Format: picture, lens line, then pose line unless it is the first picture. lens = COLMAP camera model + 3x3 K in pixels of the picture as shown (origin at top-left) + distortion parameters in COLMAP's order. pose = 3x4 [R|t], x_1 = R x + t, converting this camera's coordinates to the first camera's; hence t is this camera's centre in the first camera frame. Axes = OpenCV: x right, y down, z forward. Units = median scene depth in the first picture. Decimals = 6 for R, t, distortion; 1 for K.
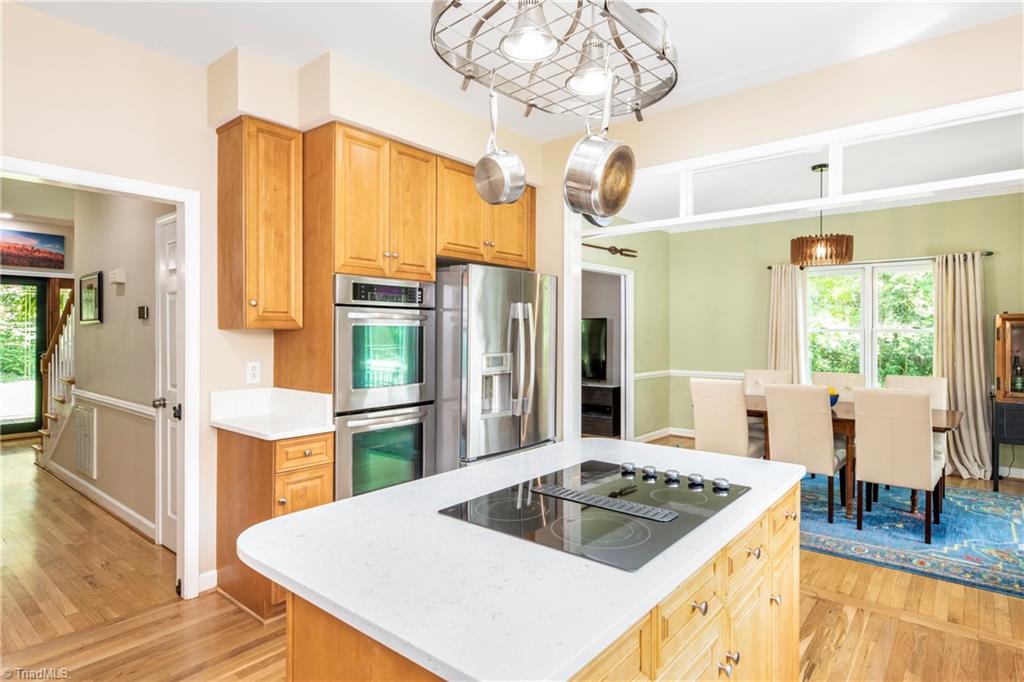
lens RADIAL K [[553.8, 0, 511.2], [0, 553.8, 334.4], [0, 0, 1]] dist [0.005252, 0.000188]
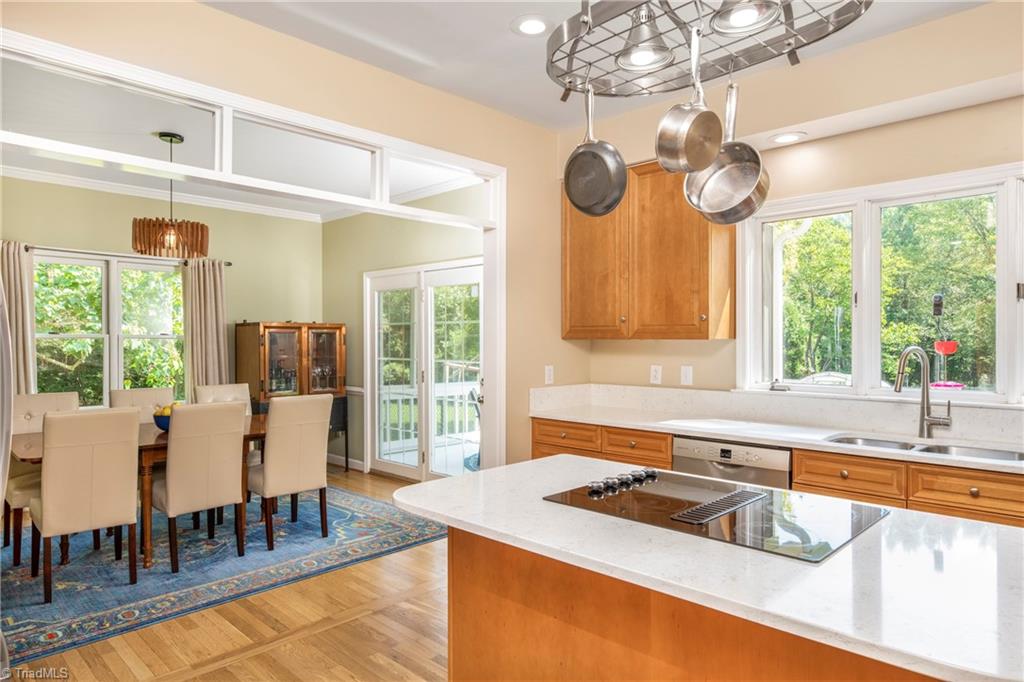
lens RADIAL K [[637.3, 0, 512.0], [0, 637.3, 341.0], [0, 0, 1]] dist [0.024207, 0.000388]
pose [[0.081810, -0.002649, 0.996644, -0.511707], [0.004328, 0.999988, 0.002302, -0.000440], [-0.996639, 0.004125, 0.081821, 0.630381]]
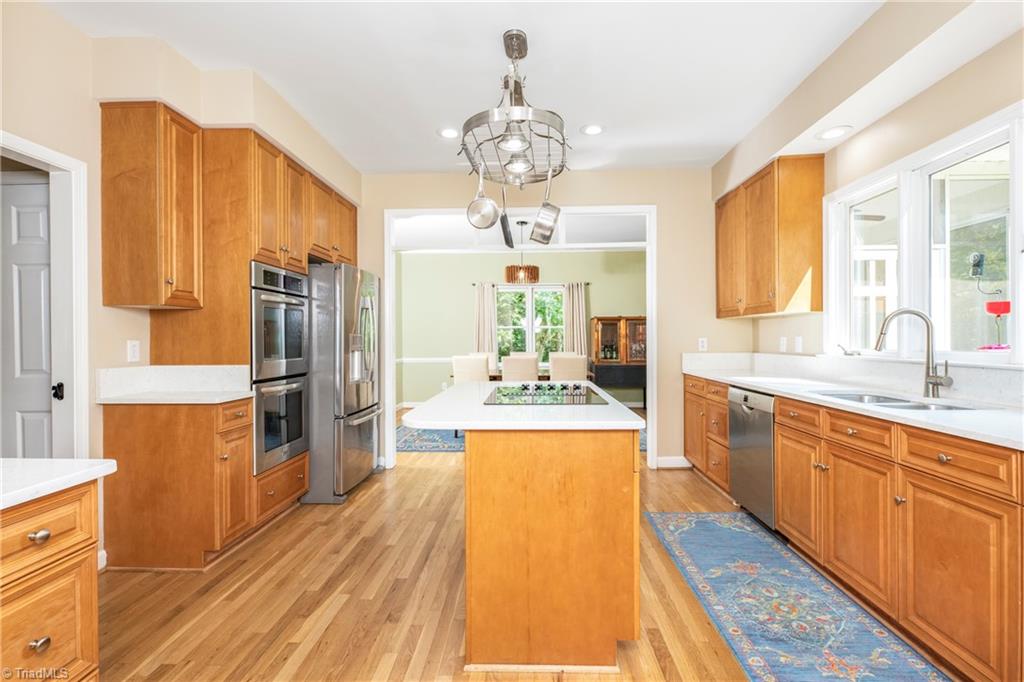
lens RADIAL K [[473.4, 0, 512.0], [0, 473.4, 341.0], [0, 0, 1]] dist [-0.001284, -0.000195]
pose [[0.794755, -0.009440, 0.606857, -0.441315], [0.010606, 0.999942, 0.001665, 0.056561], [-0.606838, 0.005113, 0.794809, -0.104029]]
